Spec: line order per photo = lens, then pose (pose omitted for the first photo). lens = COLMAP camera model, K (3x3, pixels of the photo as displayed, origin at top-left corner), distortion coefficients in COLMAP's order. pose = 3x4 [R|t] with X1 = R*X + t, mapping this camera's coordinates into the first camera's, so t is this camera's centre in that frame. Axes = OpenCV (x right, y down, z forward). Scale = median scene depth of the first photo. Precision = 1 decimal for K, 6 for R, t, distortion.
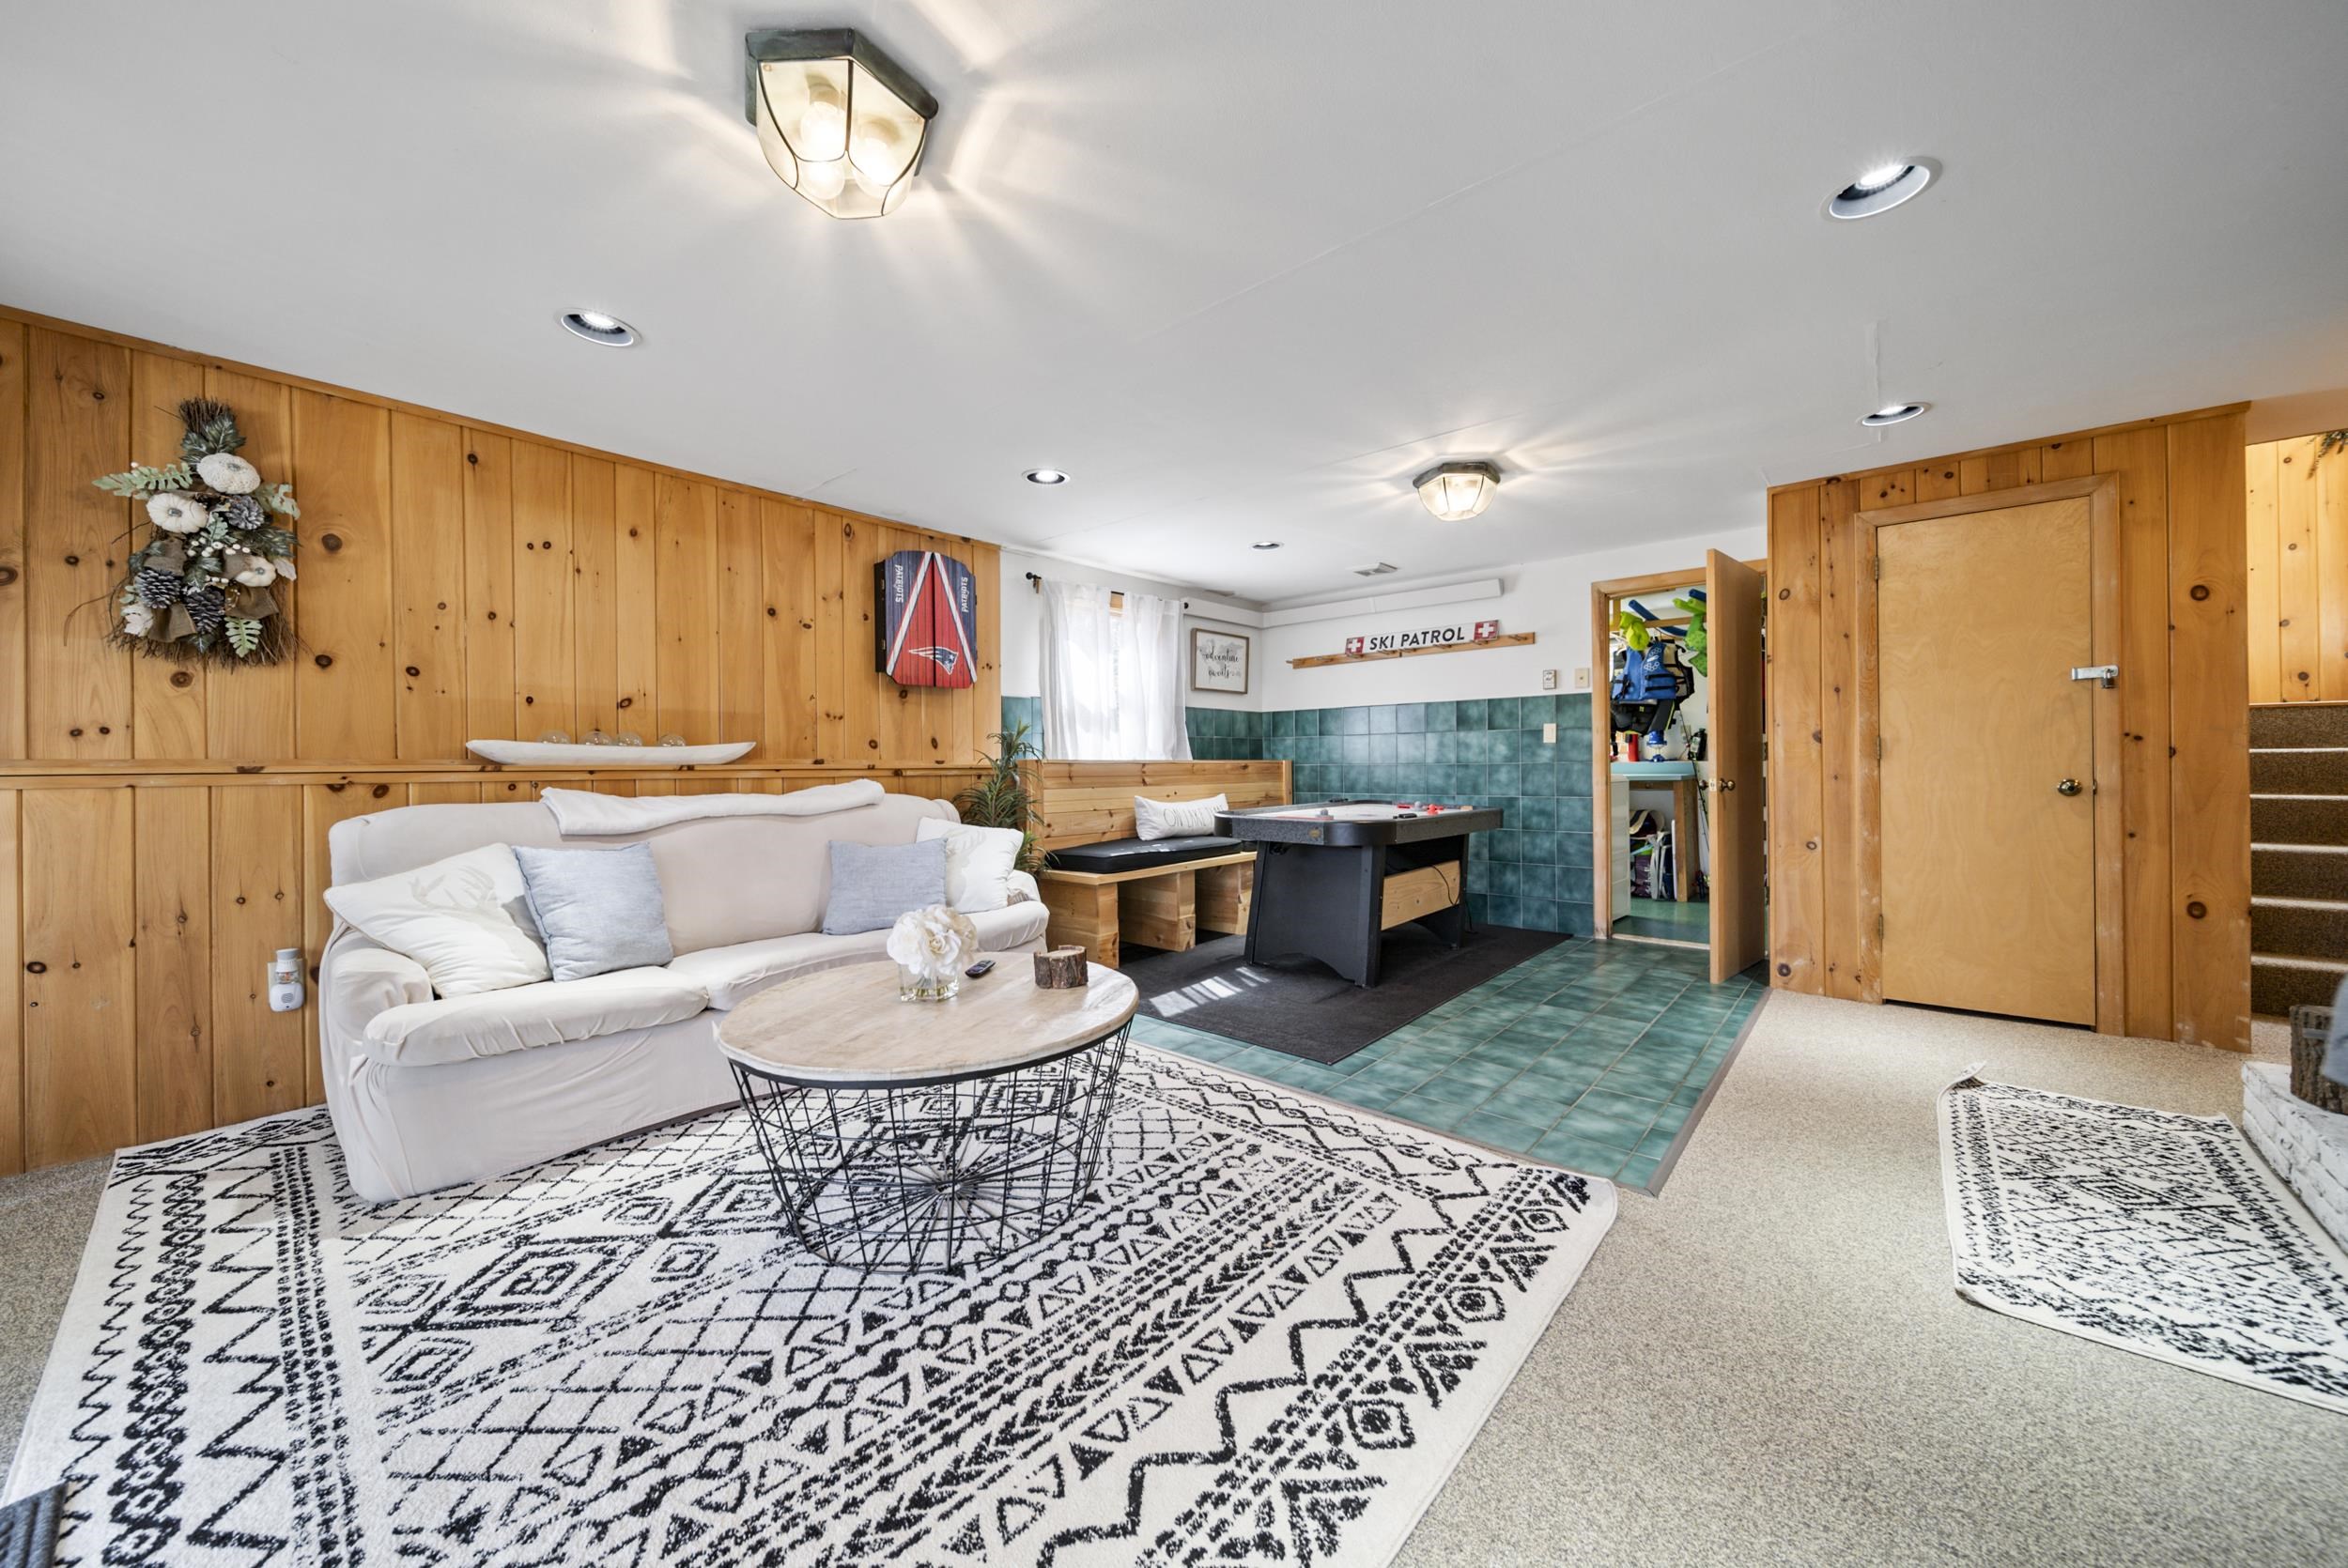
lens RADIAL K [[832.3, 0, 1174.5], [0, 832.3, 786.9], [0, 0, 1]] dist [0.000802, -0.002262]
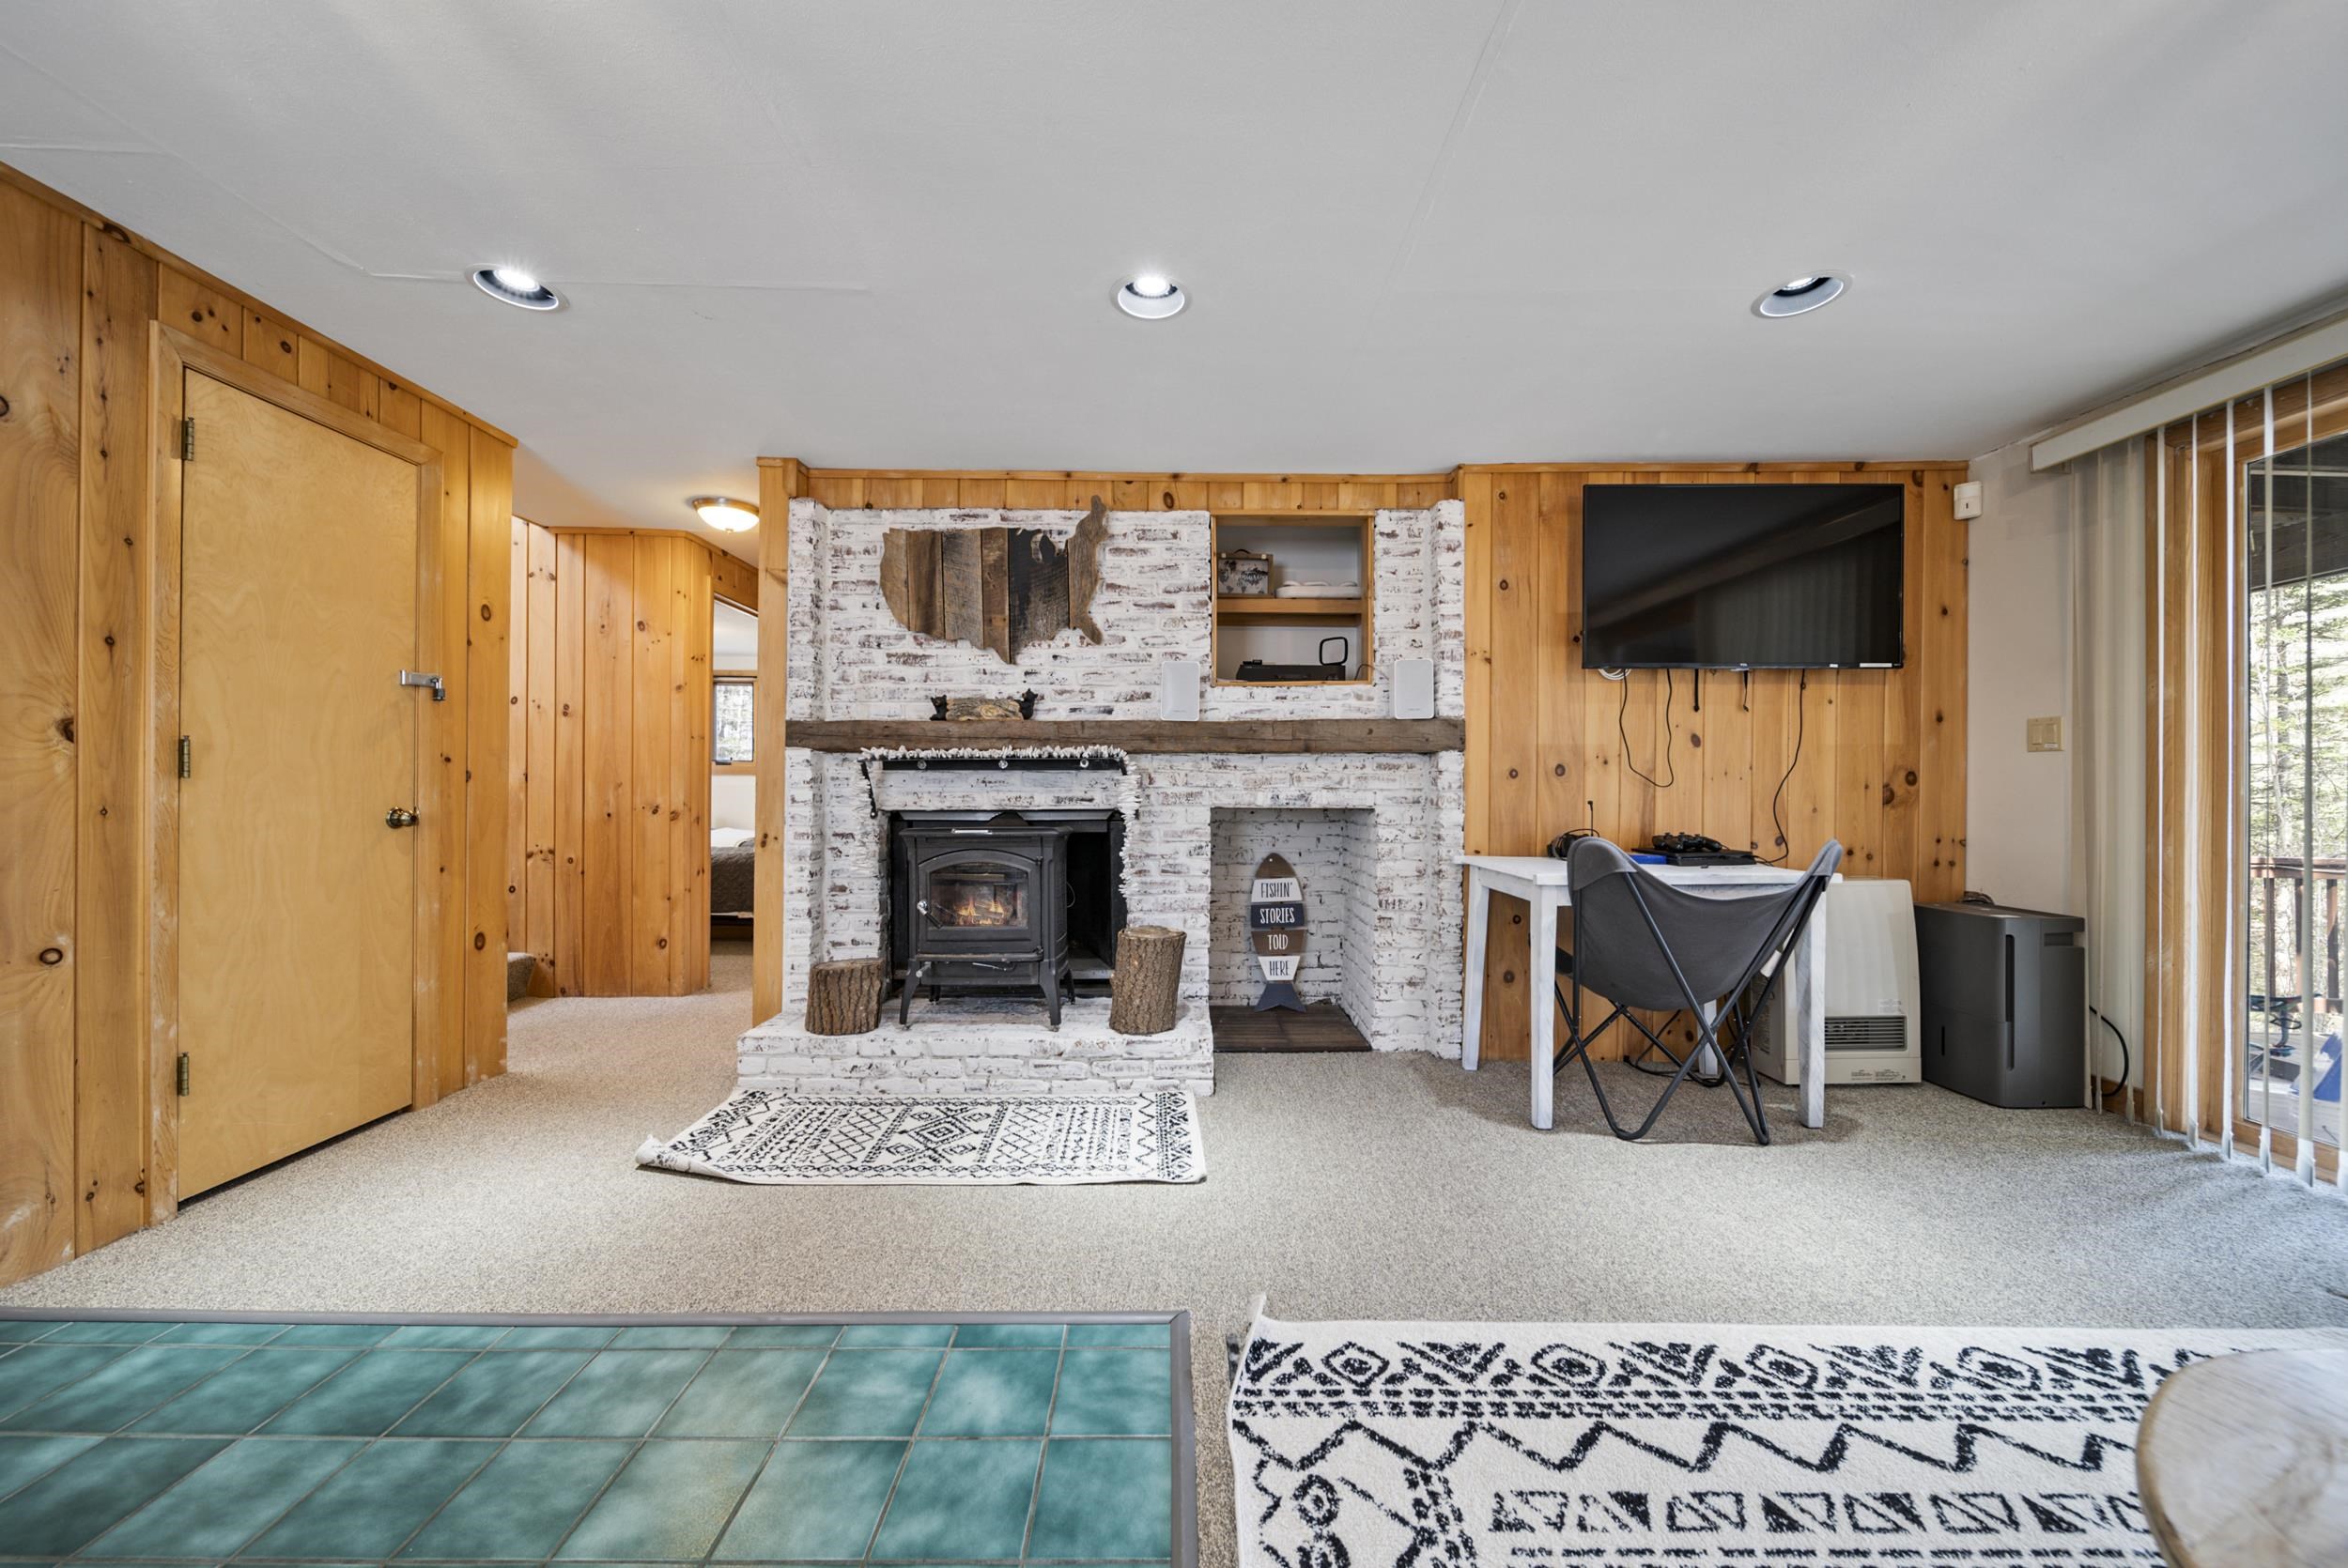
lens RADIAL K [[832.3, 0, 1174.5], [0, 832.3, 786.9], [0, 0, 1]] dist [0.000802, -0.002262]
pose [[-0.666141, 0.005661, 0.745805, -0.040147], [0.017144, 0.999823, 0.007724, -0.041033], [-0.745629, 0.017931, -0.666120, 1.787275]]
